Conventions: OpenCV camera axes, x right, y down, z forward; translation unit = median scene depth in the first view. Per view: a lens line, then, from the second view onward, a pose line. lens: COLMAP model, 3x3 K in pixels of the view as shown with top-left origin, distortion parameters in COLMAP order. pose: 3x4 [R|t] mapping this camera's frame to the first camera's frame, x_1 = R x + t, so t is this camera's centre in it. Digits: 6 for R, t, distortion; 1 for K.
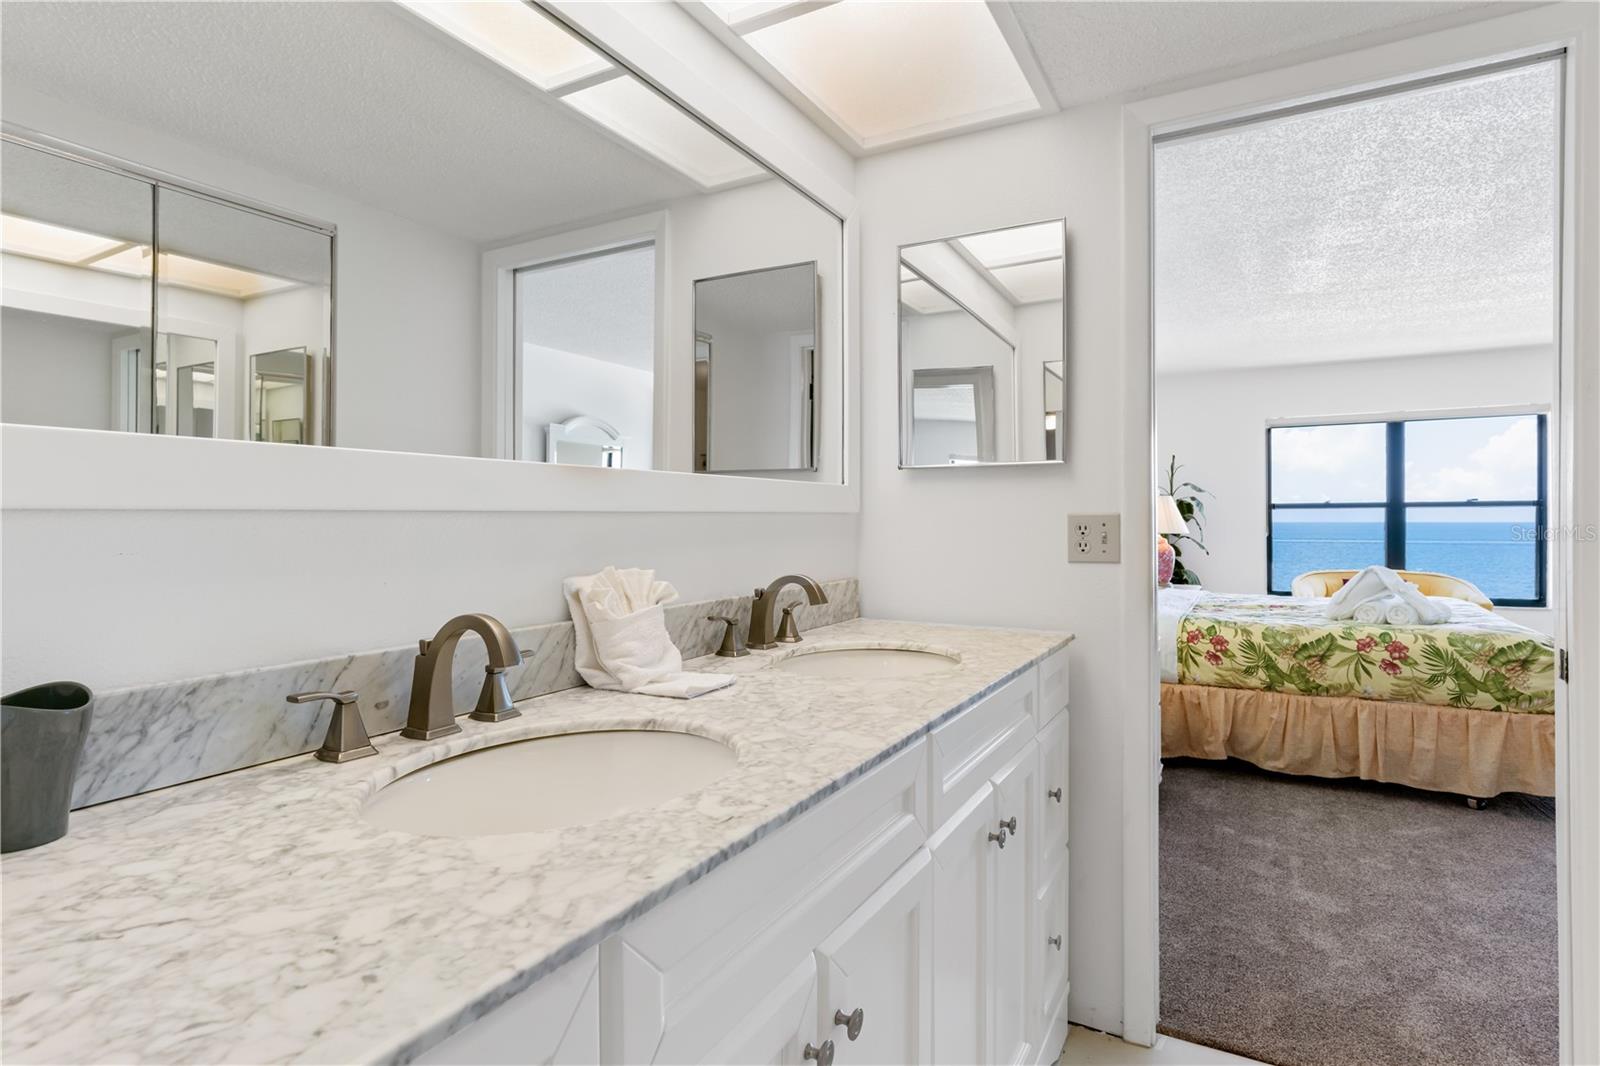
lens RADIAL K [[809.3, 0, 803.6], [0, 809.3, 520.3], [0, 0, 1]] dist [-0.008247, 0.006887]
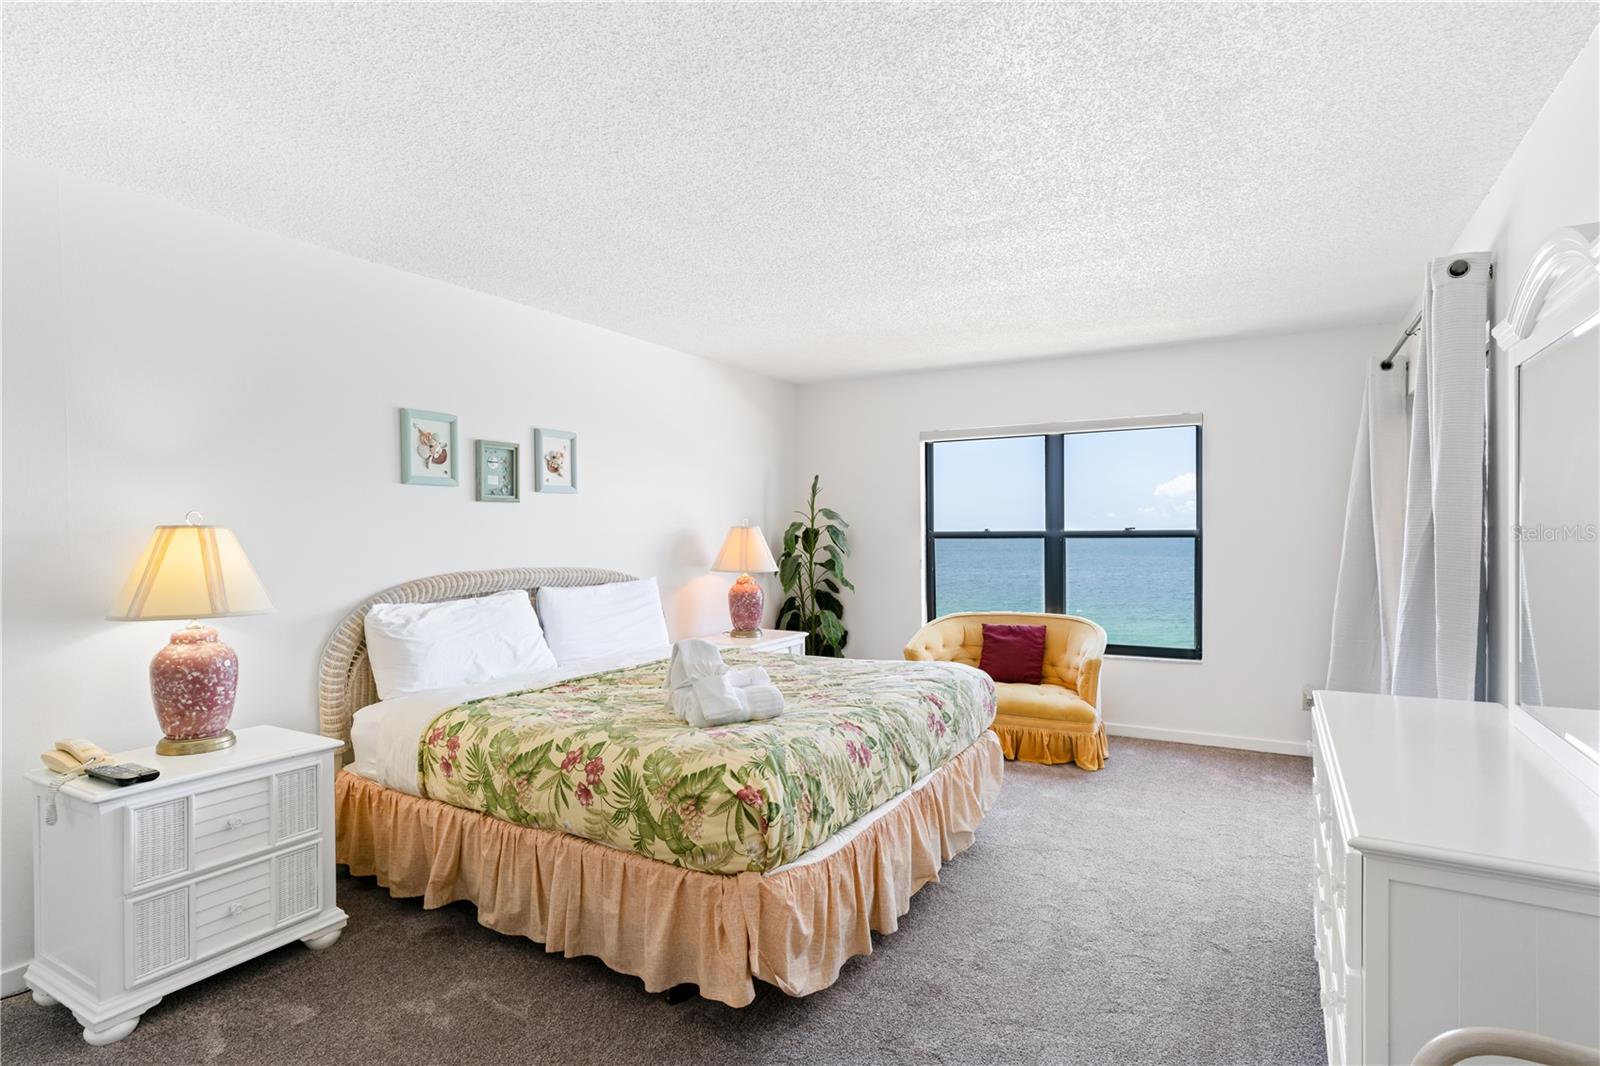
lens RADIAL K [[809.3, 0, 788.7], [0, 809.3, 543.1], [0, 0, 1]] dist [-0.008247, 0.006887]
pose [[0.999855, -0.004738, -0.016326, 0.881295], [0.005001, 0.999858, 0.016093, -0.046882], [0.016248, -0.016172, 0.999737, 0.286803]]
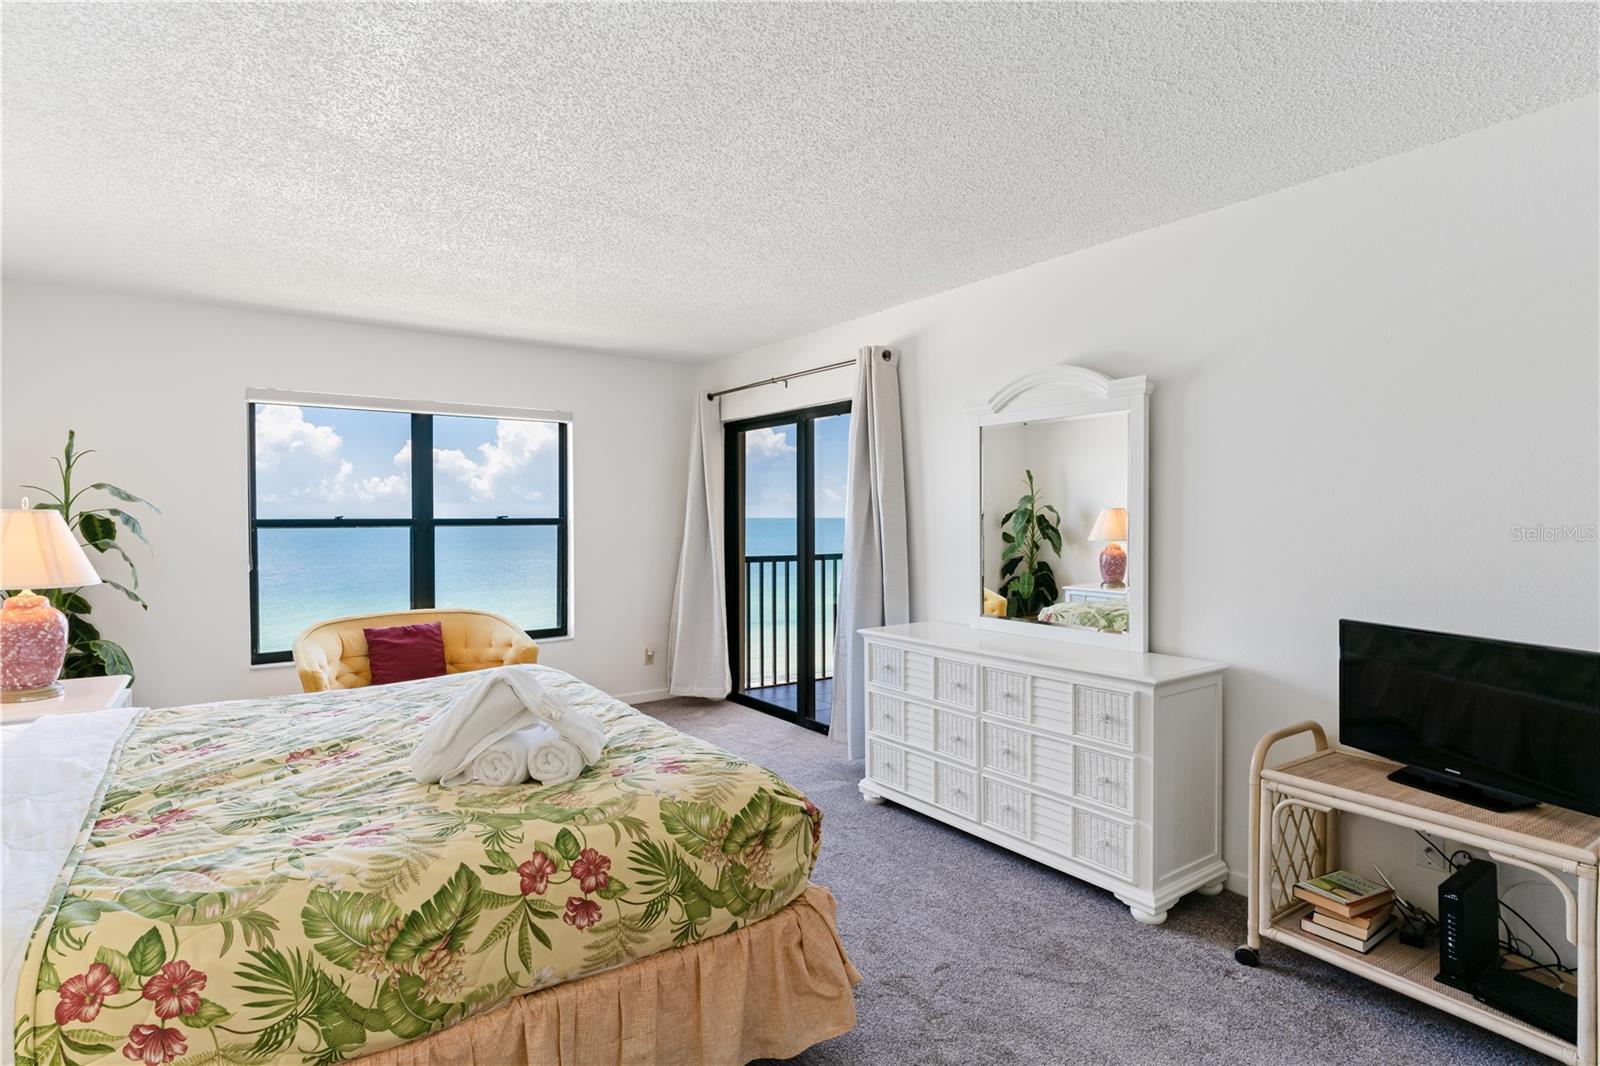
lens RADIAL K [[809.3, 0, 786.4], [0, 809.3, 530.8], [0, 0, 1]] dist [-0.008247, 0.006887]
pose [[0.426321, -0.014235, 0.904460, 0.341530], [-0.000731, 0.999870, 0.016081, -0.045202], [-0.904572, -0.007517, 0.426255, 0.666507]]
